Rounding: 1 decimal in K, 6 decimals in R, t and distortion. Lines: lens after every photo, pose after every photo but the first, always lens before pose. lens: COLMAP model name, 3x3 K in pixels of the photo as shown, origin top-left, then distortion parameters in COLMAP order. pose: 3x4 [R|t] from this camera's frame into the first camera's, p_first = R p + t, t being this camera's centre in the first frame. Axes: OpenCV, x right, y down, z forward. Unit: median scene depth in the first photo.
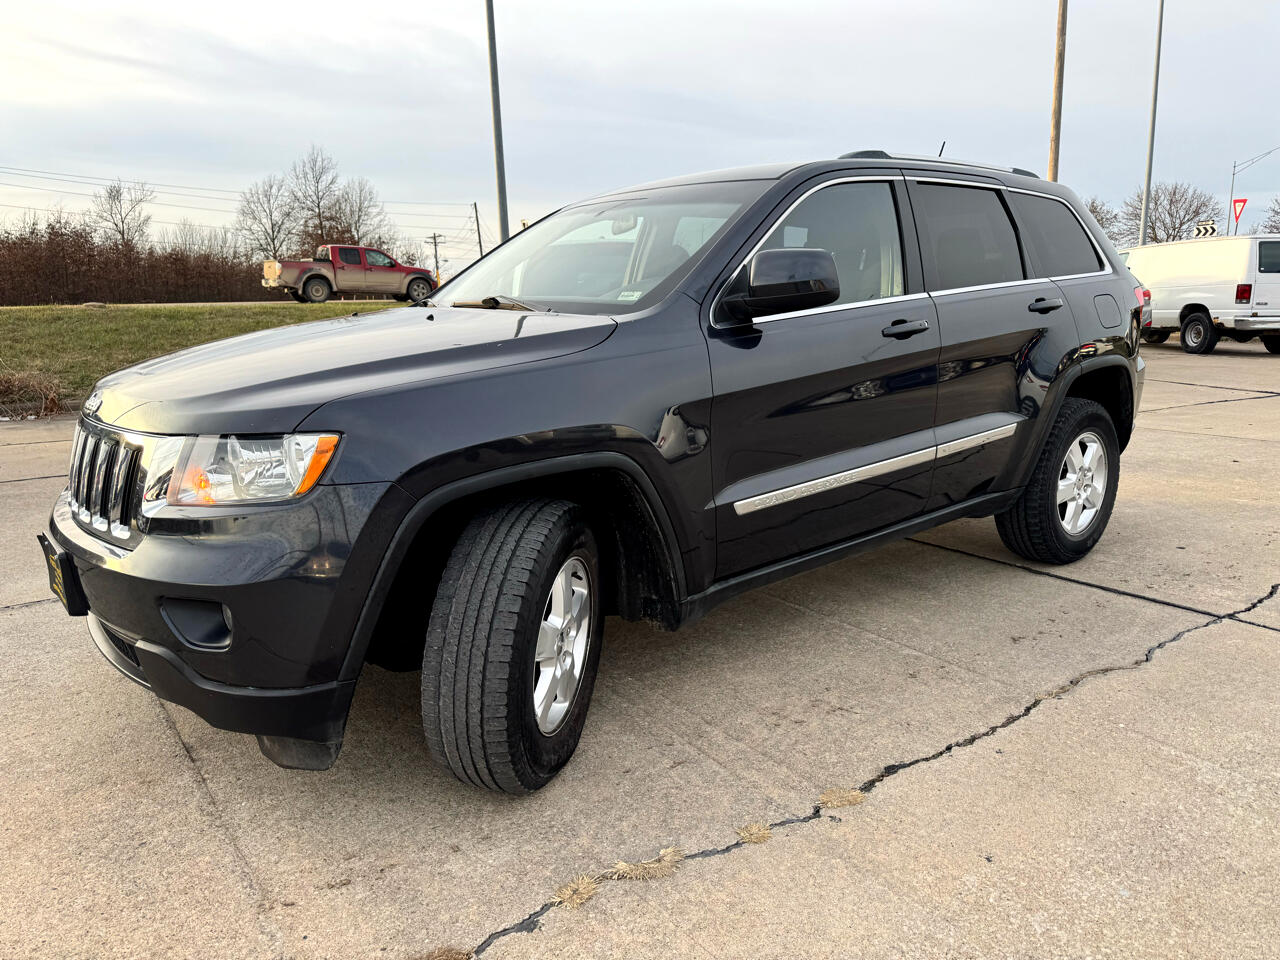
lens RADIAL K [[909.2, 0, 639.4], [0, 909.2, 494.0], [0, 0, 1]] dist [0.035929, -0.079942]
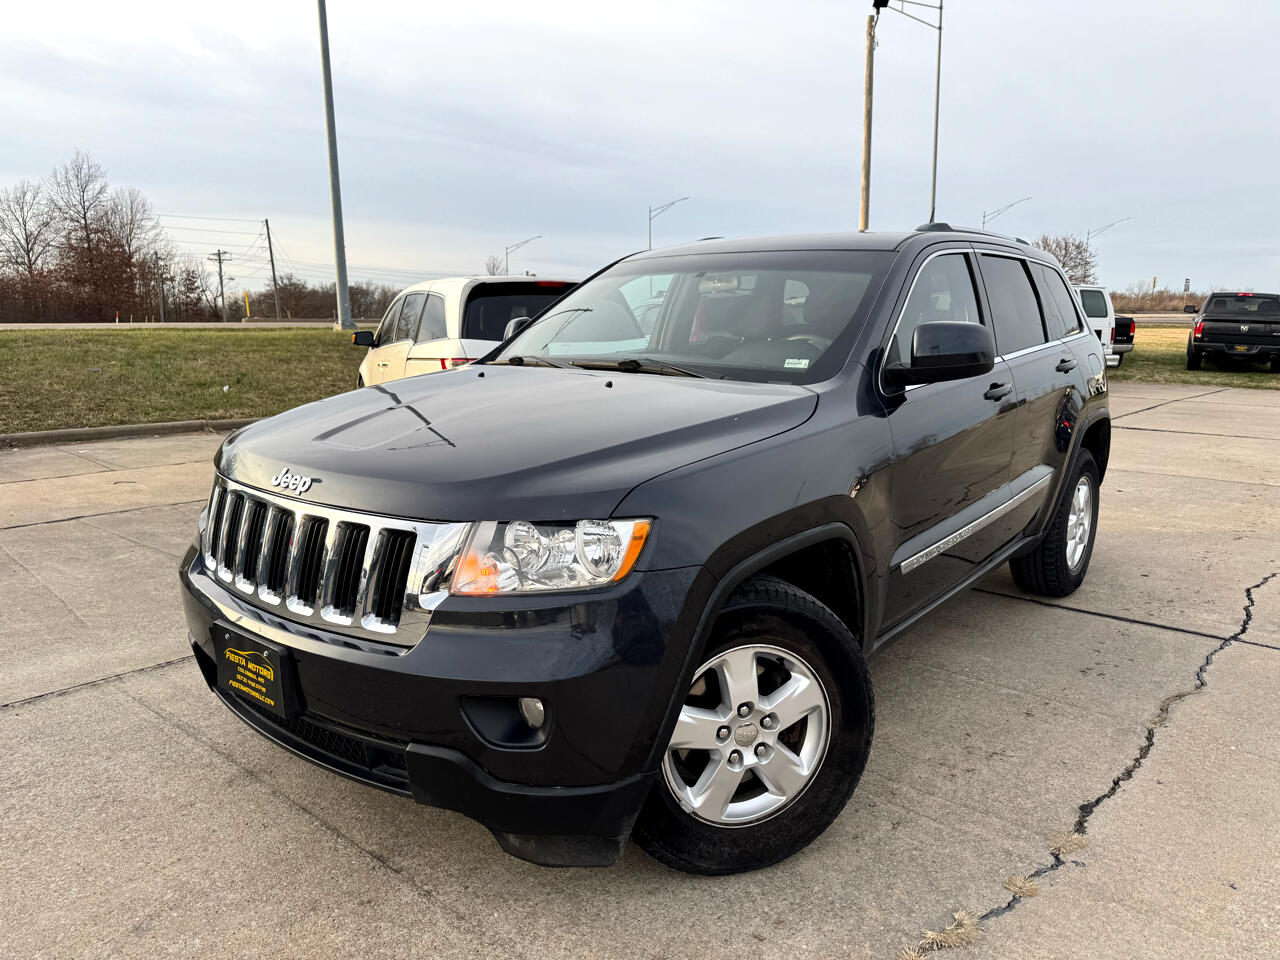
lens RADIAL K [[928.7, 0, 623.4], [0, 928.7, 459.1], [0, 0, 1]] dist [-0.001653, -0.002153]
pose [[0.976824, -0.014688, 0.213538, -0.297119], [0.028365, 0.997727, -0.061127, -0.034890], [-0.212154, 0.065767, 0.975021, 0.017729]]
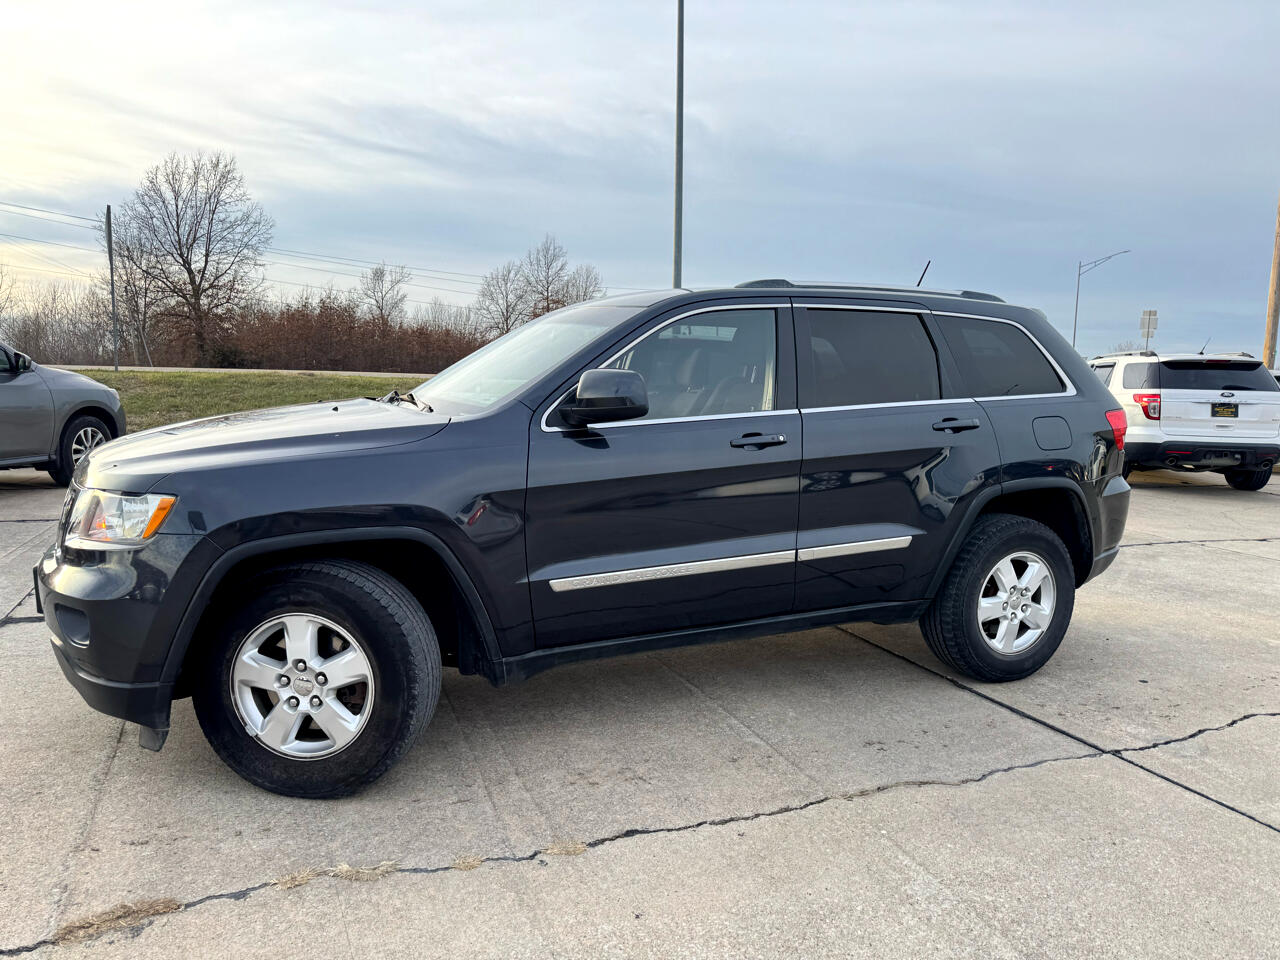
lens RADIAL K [[919.6, 0, 640.0], [0, 919.6, 480.0], [0, 0, 1]] dist [0.011852, -0.010859]
pose [[0.968997, 0.067604, -0.237645, 0.325579], [-0.091585, 0.991598, -0.091354, -0.014665], [0.229472, 0.110286, 0.967047, -0.080804]]
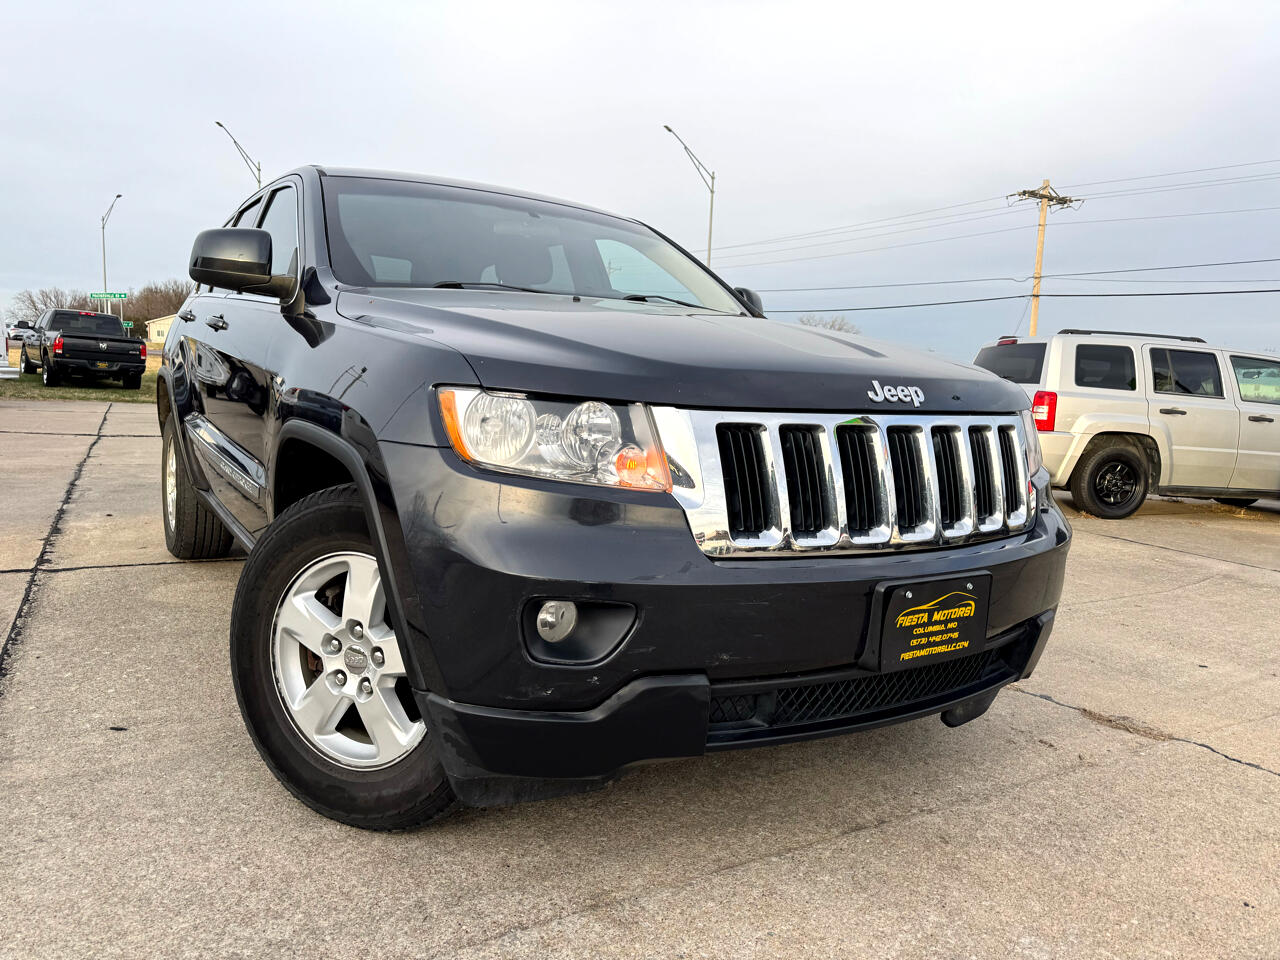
lens RADIAL K [[932.3, 0, 640.0], [0, 932.3, 480.0], [0, 0, 1]] dist [0.004490, -0.000177]
pose [[0.084978, -0.091579, 0.992165, -0.860194], [0.175004, 0.981659, 0.075620, -0.076770], [-0.980894, 0.167207, 0.099446, 0.705333]]
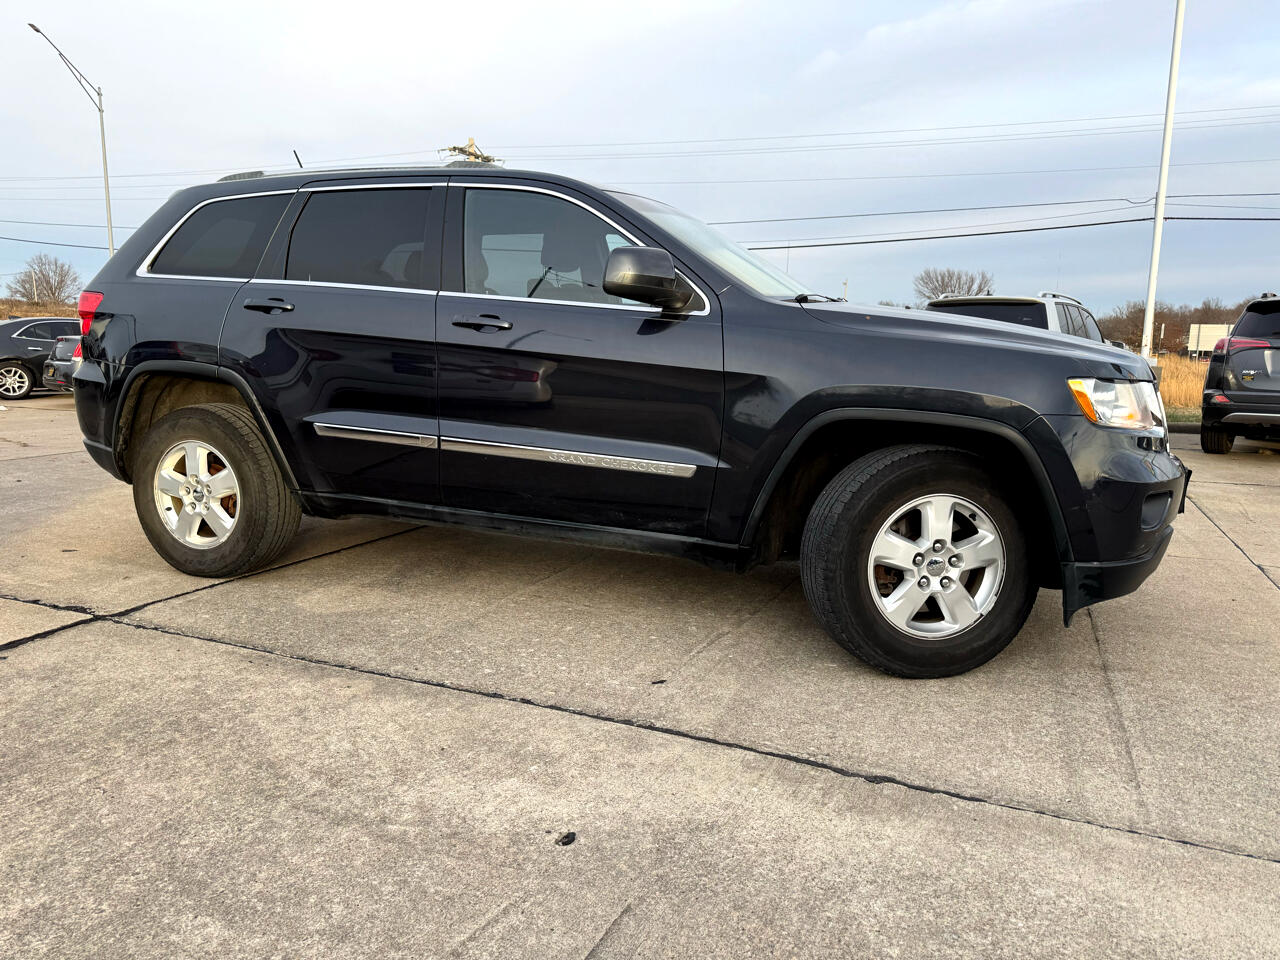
lens RADIAL K [[917.1, 0, 651.9], [0, 917.1, 485.8], [0, 0, 1]] dist [0.034791, -0.042203]
pose [[-0.541491, -0.127680, 0.830954, -0.861284], [0.176681, 0.949044, 0.260960, -0.269006], [-0.821931, 0.288122, -0.491340, 1.474564]]
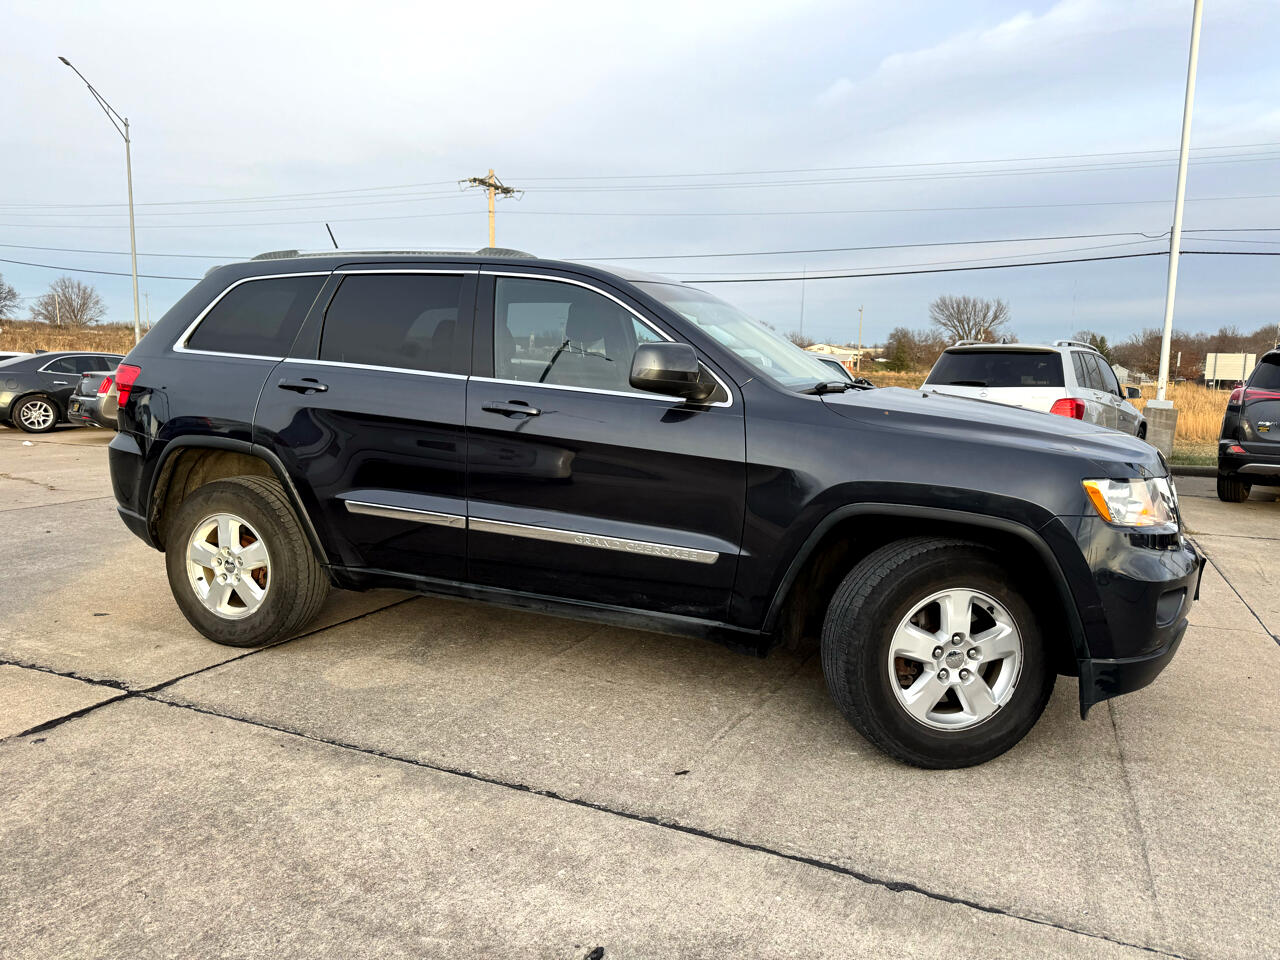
lens RADIAL K [[920.4, 0, 658.9], [0, 920.4, 483.1], [0, 0, 1]] dist [0.021000, -0.024318]
pose [[-0.533756, -0.108338, 0.838670, -0.867116], [0.172176, 0.957063, 0.233210, -0.330890], [-0.827925, 0.268876, -0.492184, 1.475399]]
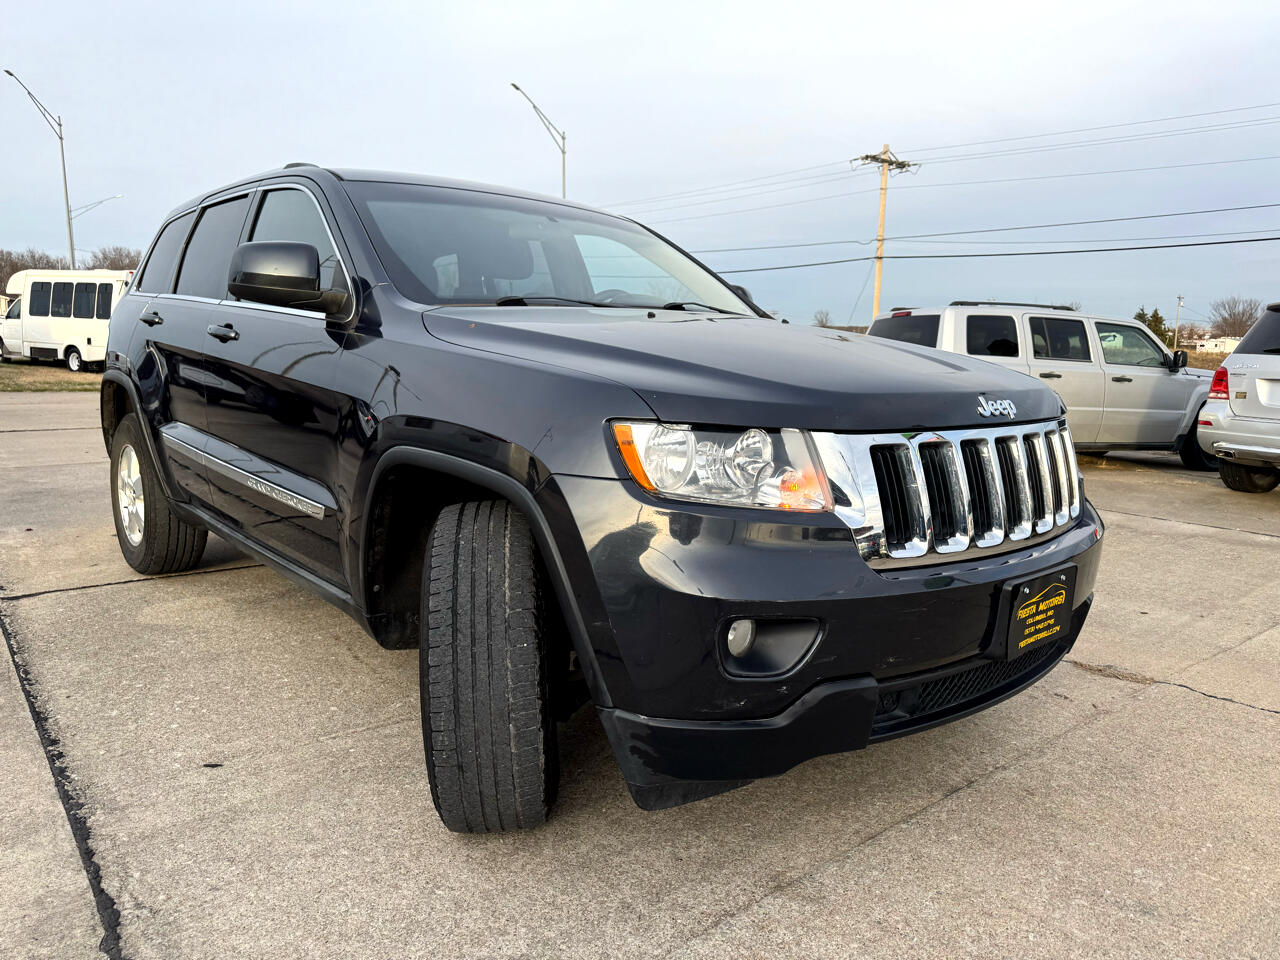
lens RADIAL K [[929.1, 0, 647.1], [0, 929.1, 496.9], [0, 0, 1]] dist [0.010894, -0.003782]
pose [[-0.085255, -0.149042, 0.985149, -0.887312], [0.201846, 0.965663, 0.163562, -0.142200], [-0.975700, 0.212793, -0.052244, 0.857987]]
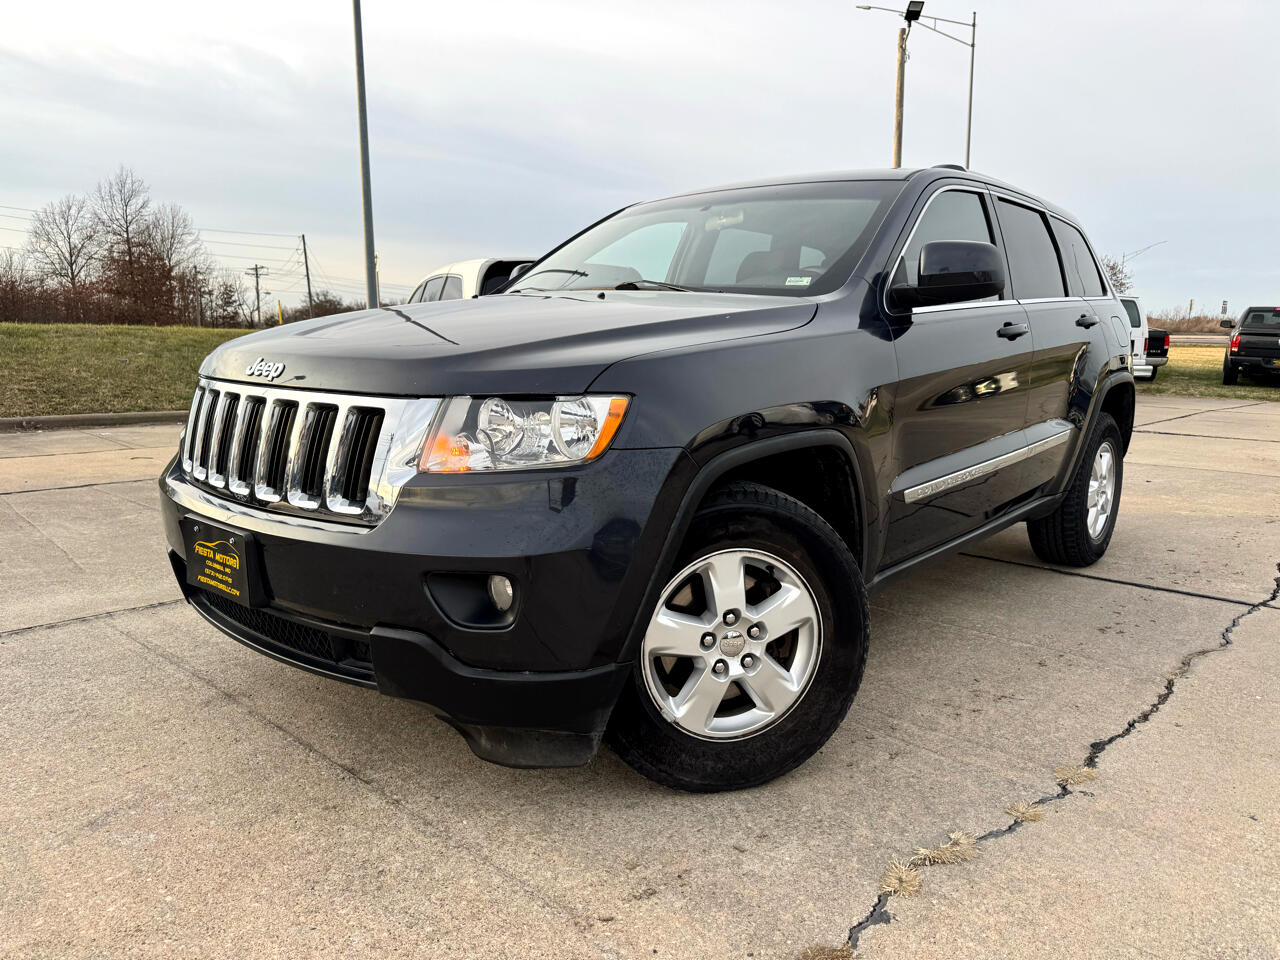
lens RADIAL K [[925.0, 0, 627.8], [0, 925.0, 462.8], [0, 0, 1]] dist [0.003933, -0.008334]
pose [[0.982465, 0.004168, 0.186400, -0.264758], [0.011570, 0.996460, -0.083264, 0.042219], [-0.186087, 0.083961, 0.978939, 0.042097]]
